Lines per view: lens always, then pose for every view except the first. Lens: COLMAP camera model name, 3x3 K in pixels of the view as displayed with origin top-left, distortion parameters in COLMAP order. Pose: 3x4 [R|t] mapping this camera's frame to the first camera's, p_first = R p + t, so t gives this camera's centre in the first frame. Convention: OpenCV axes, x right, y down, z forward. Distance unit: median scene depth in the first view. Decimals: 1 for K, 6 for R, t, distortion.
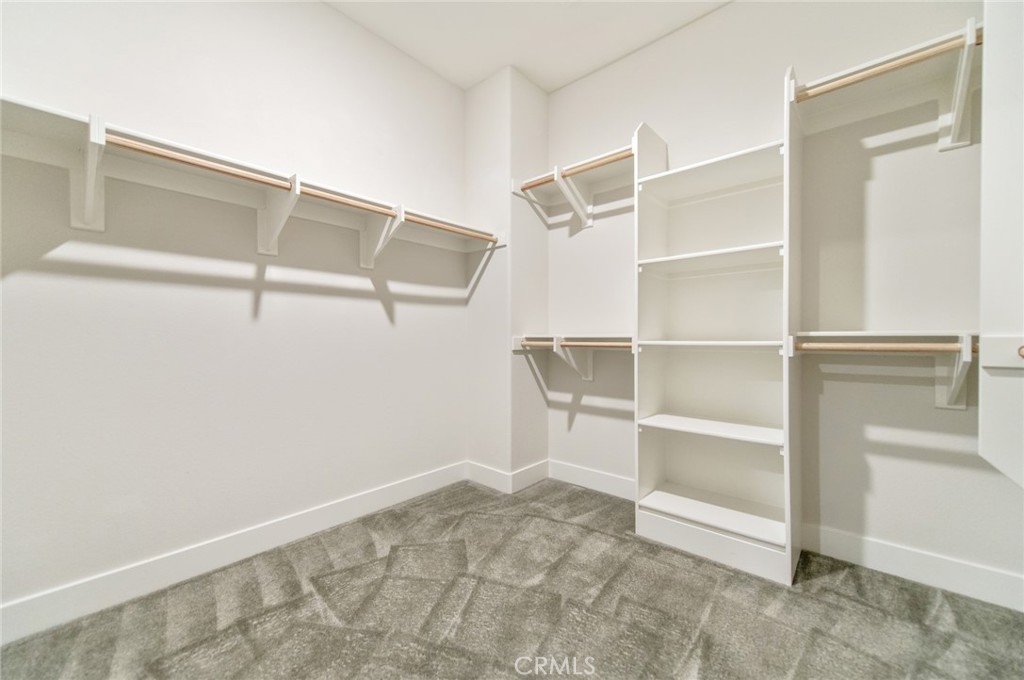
lens RADIAL K [[402.3, 0, 513.9], [0, 402.3, 340.4], [0, 0, 1]] dist [0.015564, -0.003964]
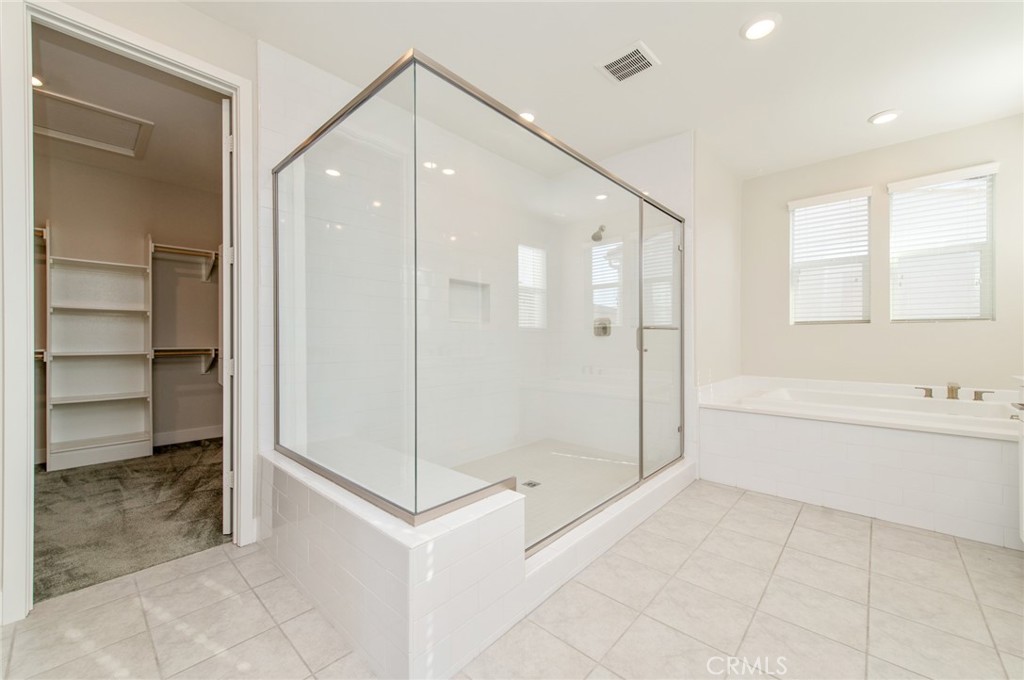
lens RADIAL K [[402.3, 0, 519.3], [0, 402.3, 335.4], [0, 0, 1]] dist [0.015564, -0.003964]
pose [[0.014084, 0.016862, 0.999759, -1.692427], [0.009587, 0.999810, -0.016998, -0.033574], [-0.999855, 0.009824, 0.013920, -1.205263]]
